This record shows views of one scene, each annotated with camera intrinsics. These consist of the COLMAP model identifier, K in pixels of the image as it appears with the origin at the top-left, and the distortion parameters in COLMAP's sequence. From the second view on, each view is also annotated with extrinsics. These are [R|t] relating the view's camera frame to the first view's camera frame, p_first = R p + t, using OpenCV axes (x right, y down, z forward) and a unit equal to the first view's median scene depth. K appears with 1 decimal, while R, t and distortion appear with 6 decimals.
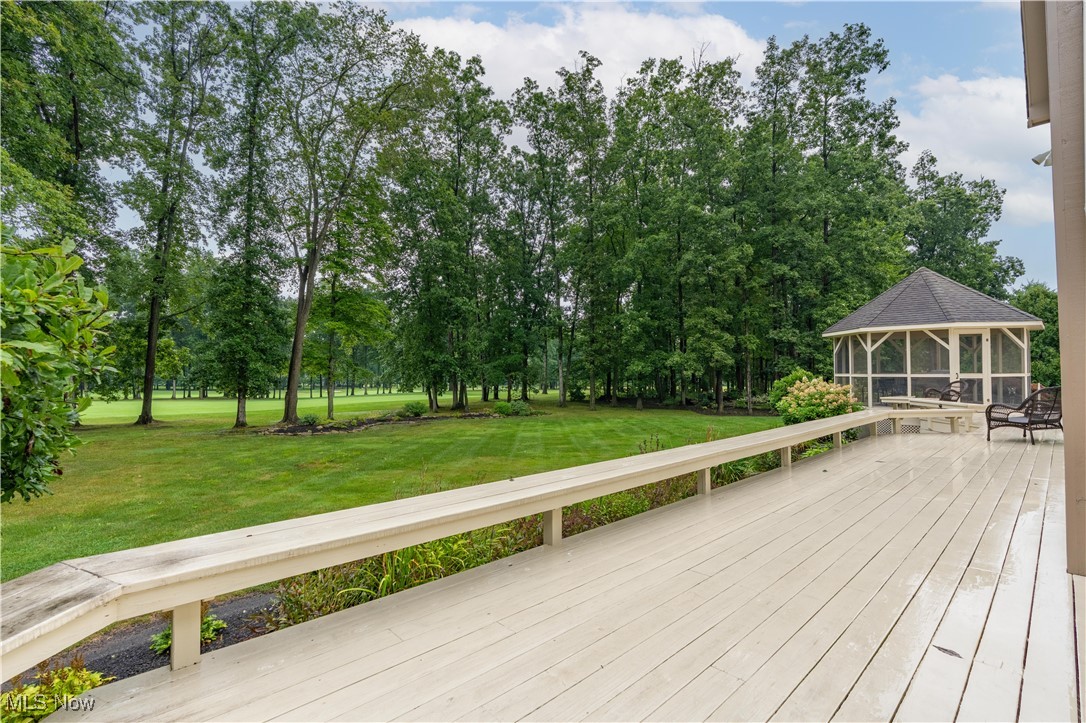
lens RADIAL K [[508.0, 0, 543.0], [0, 508.0, 361.5], [0, 0, 1]] dist [-0.000123, 0.000111]
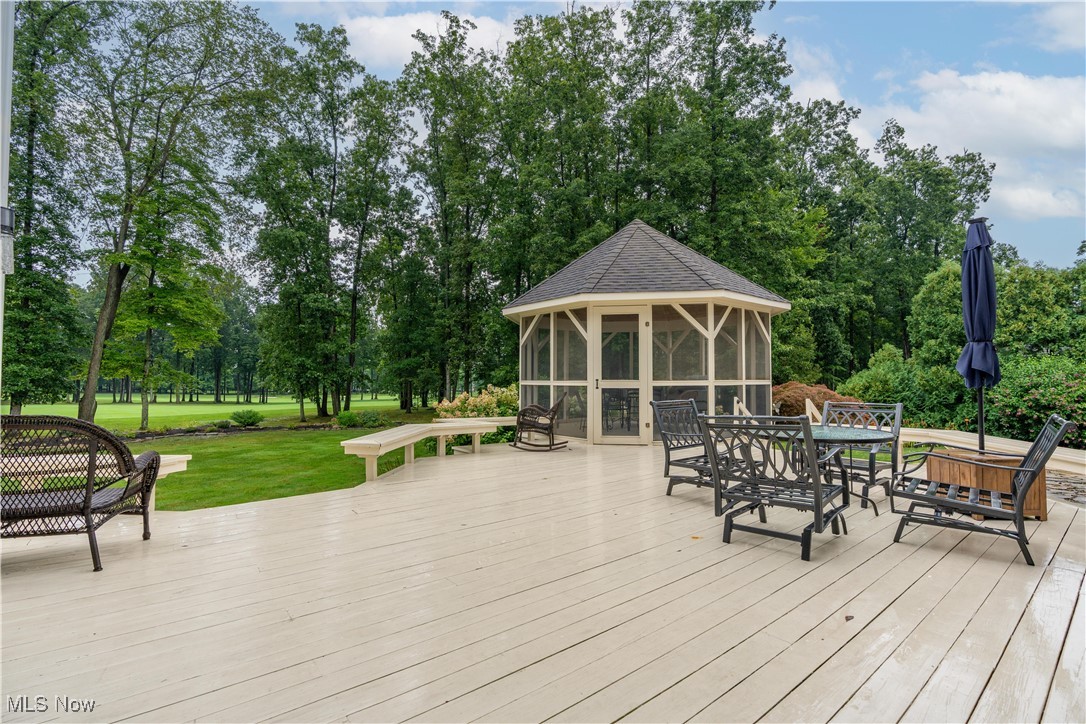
lens RADIAL K [[501.6, 0, 543.0], [0, 501.6, 362.0], [0, 0, 1]] dist [-0.001714, -0.000122]
pose [[0.996648, 0.003589, -0.081731, 0.302120], [-0.004652, 0.999907, -0.012826, 0.004147], [0.081677, 0.013163, 0.996572, 0.151965]]
